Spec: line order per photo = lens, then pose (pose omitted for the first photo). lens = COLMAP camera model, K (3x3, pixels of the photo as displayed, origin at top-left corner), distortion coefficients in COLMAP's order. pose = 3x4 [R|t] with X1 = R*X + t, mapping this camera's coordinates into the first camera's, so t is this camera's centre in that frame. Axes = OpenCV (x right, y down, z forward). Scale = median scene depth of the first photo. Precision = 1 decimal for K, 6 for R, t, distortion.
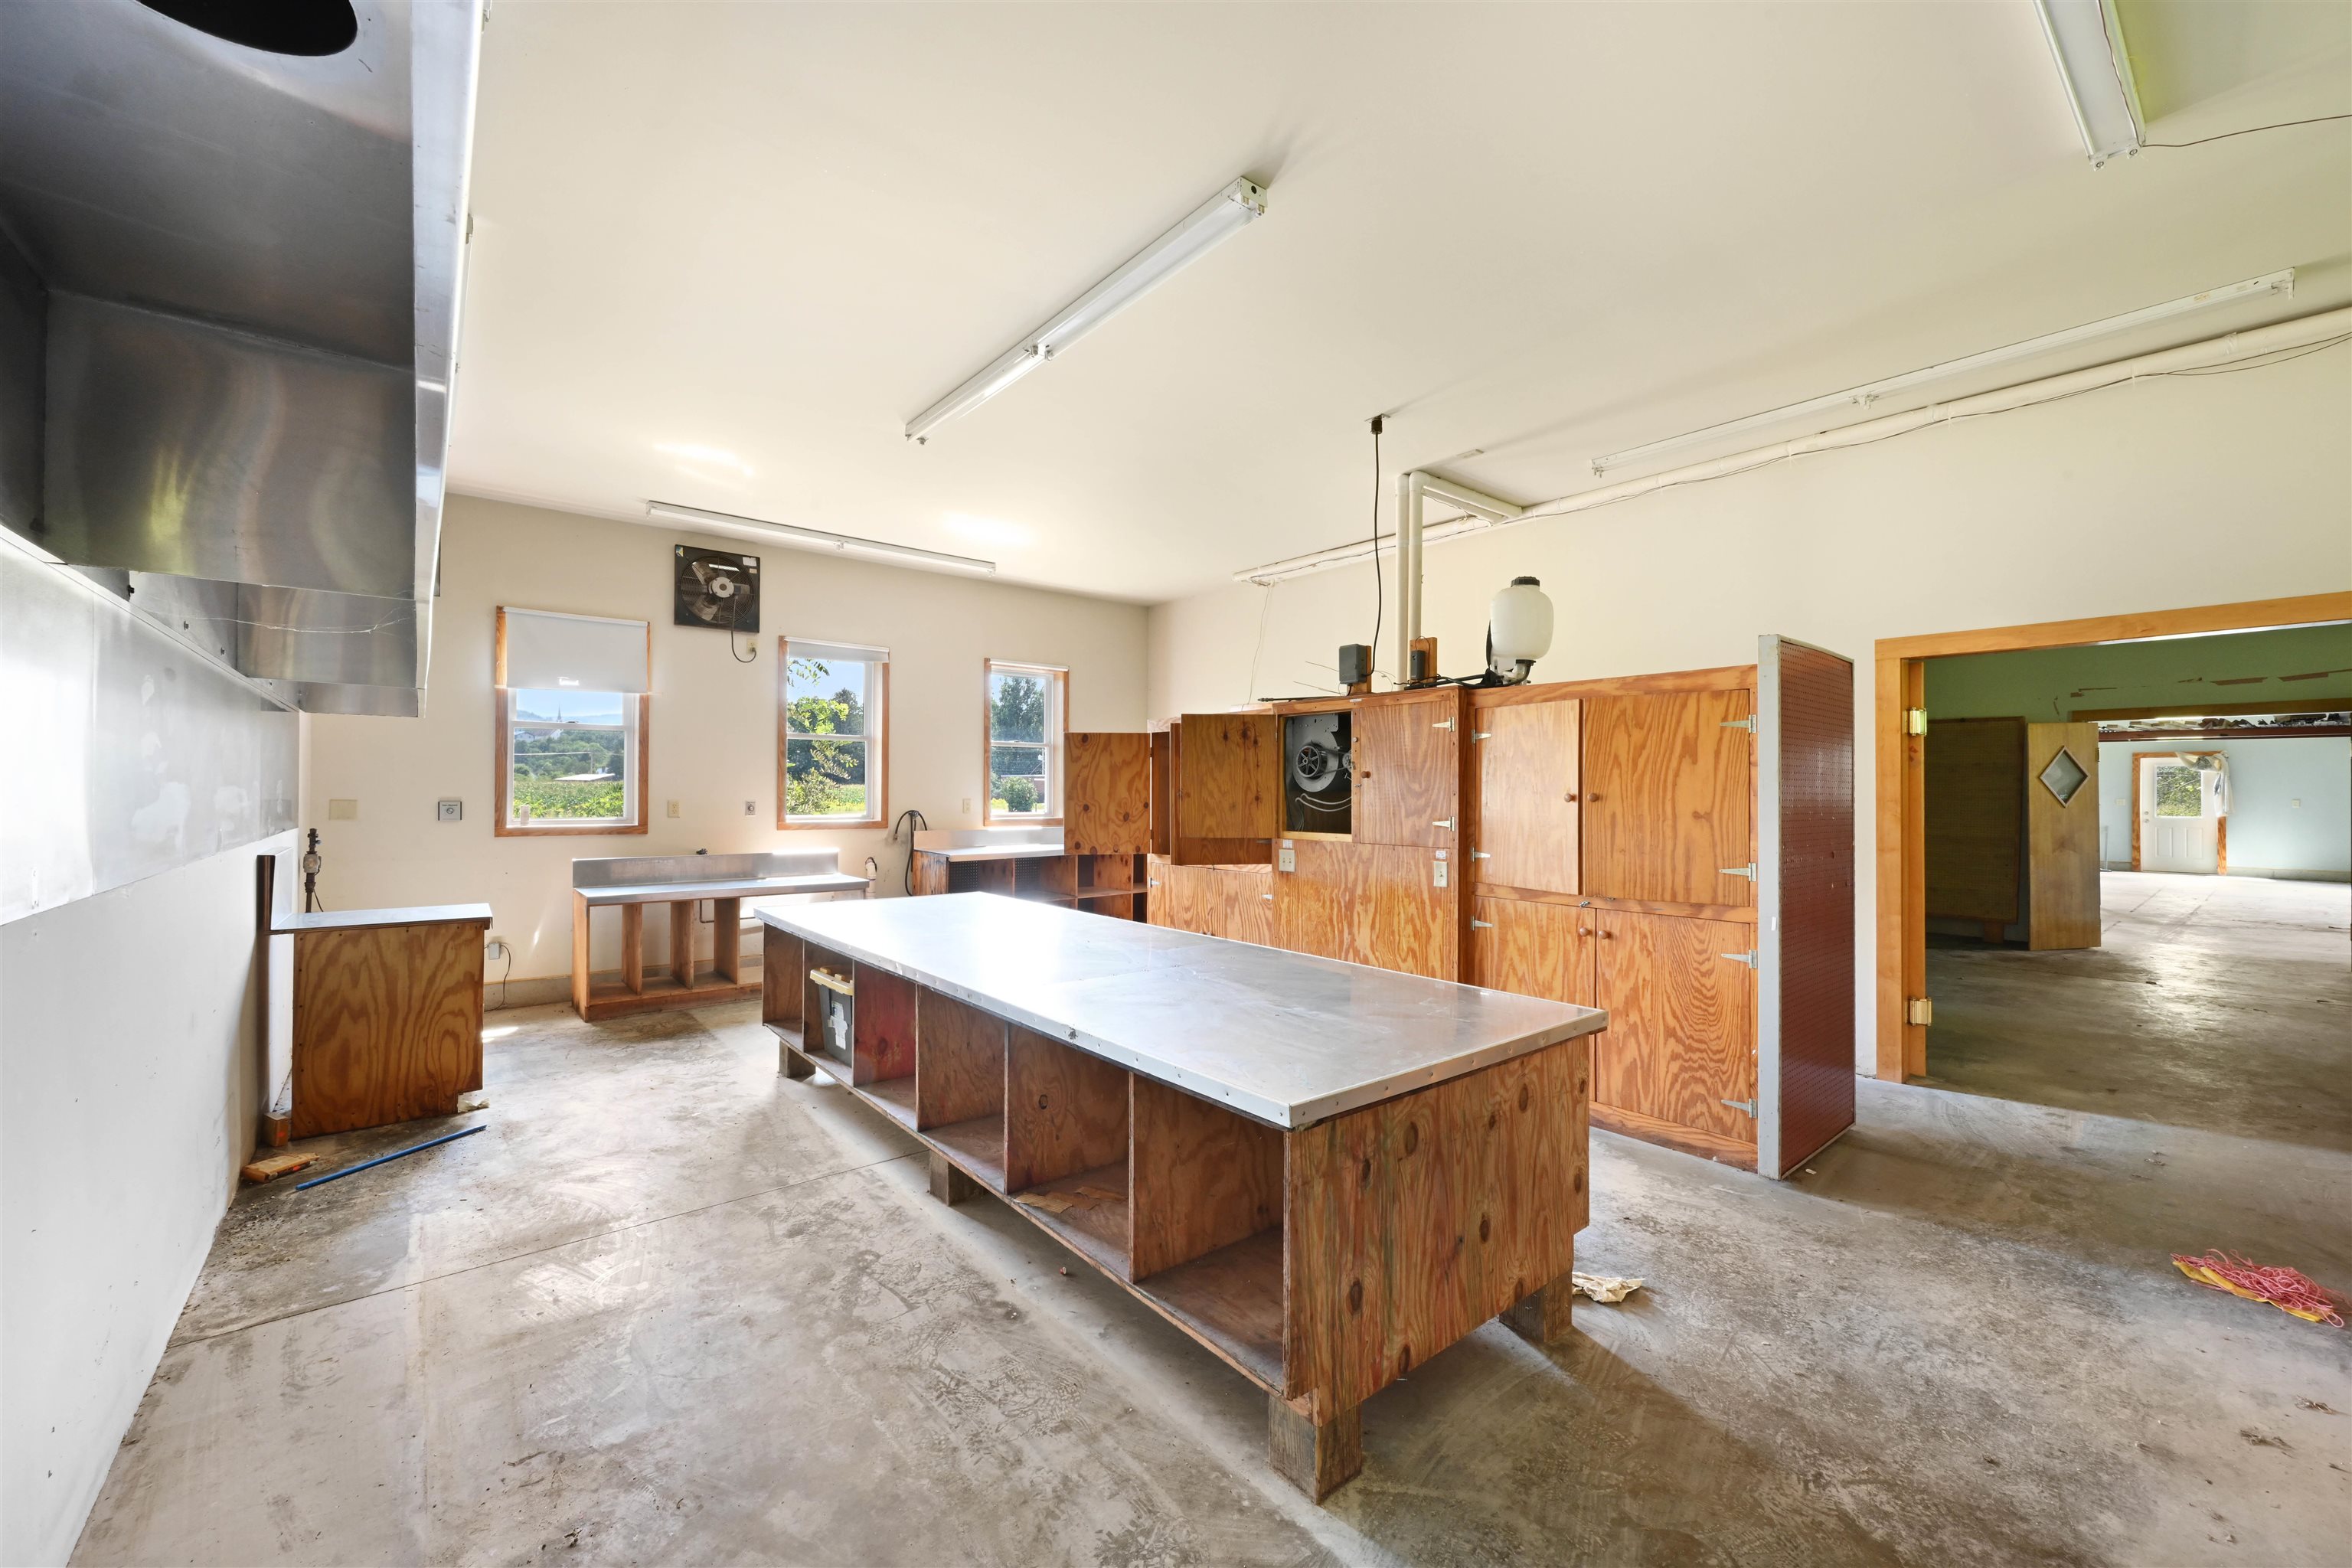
lens RADIAL K [[930.1, 0, 1176.2], [0, 930.1, 789.1], [0, 0, 1]] dist [-0.003295, 0.000924]
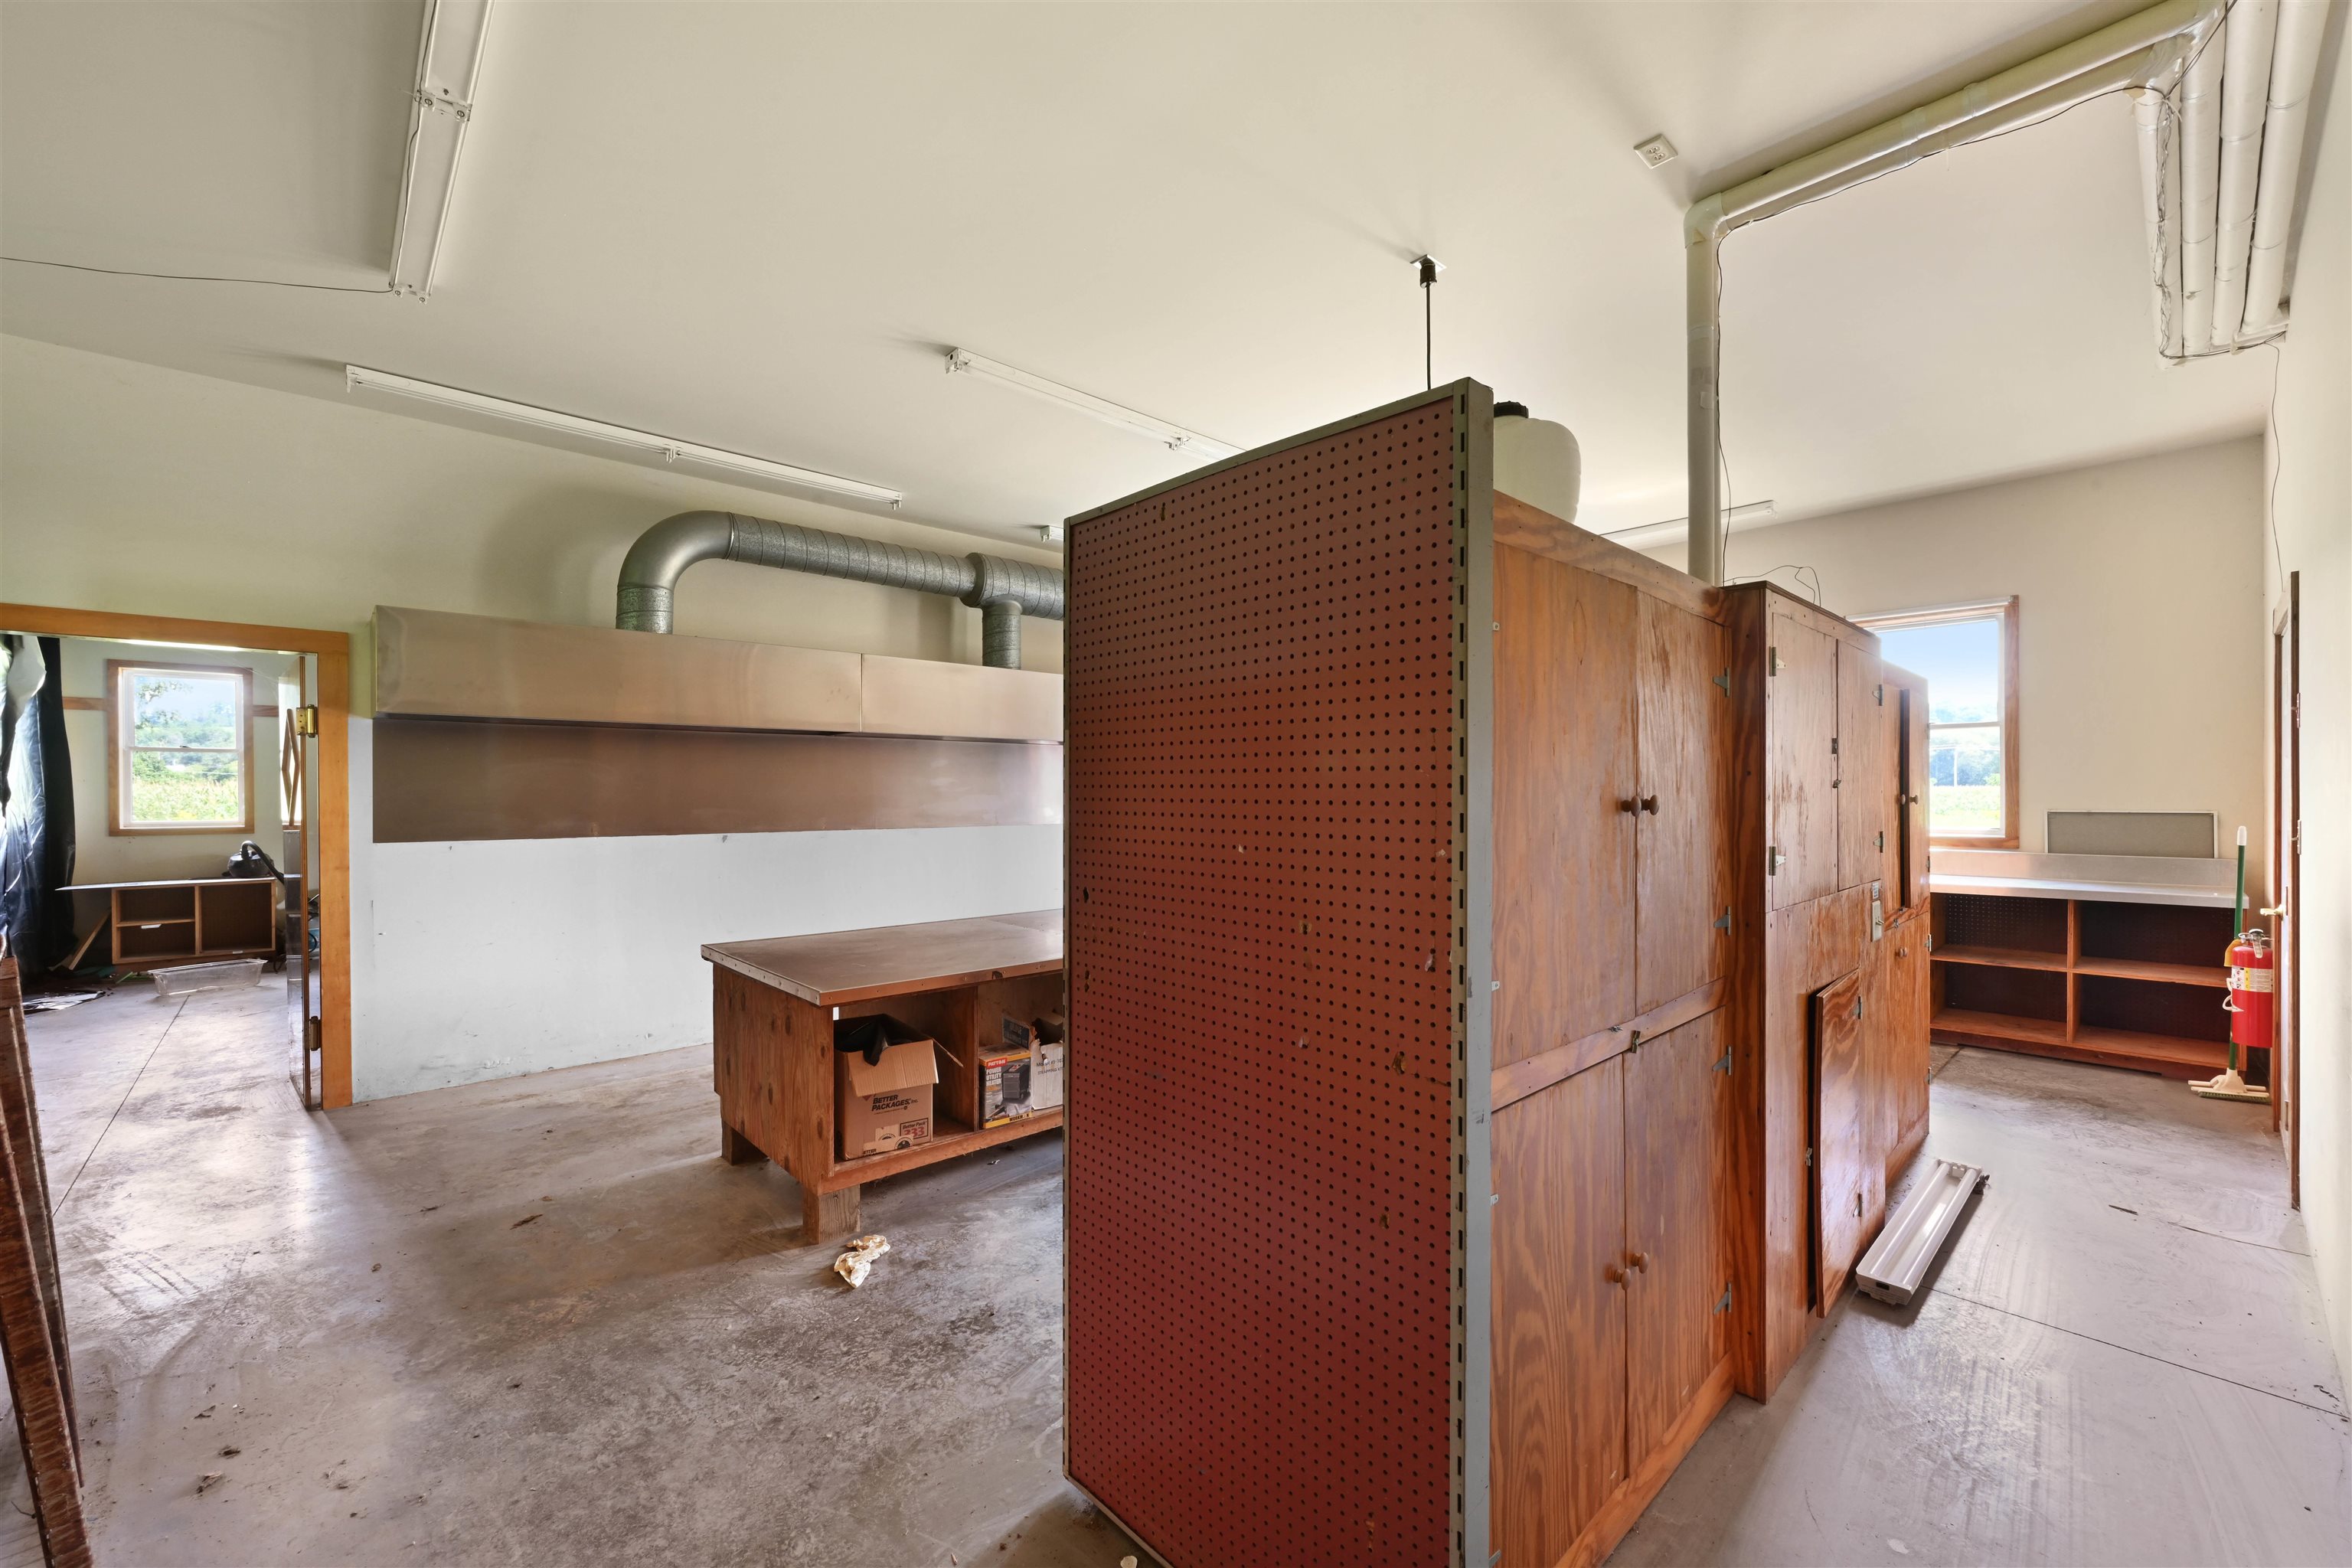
lens RADIAL K [[930.1, 0, 1171.7], [0, 930.1, 797.8], [0, 0, 1]] dist [-0.003295, 0.000924]
pose [[0.057922, 0.004267, -0.998312, 1.788373], [0.008570, 0.999952, 0.004771, 0.003329], [0.998284, -0.008832, 0.057882, 1.515961]]
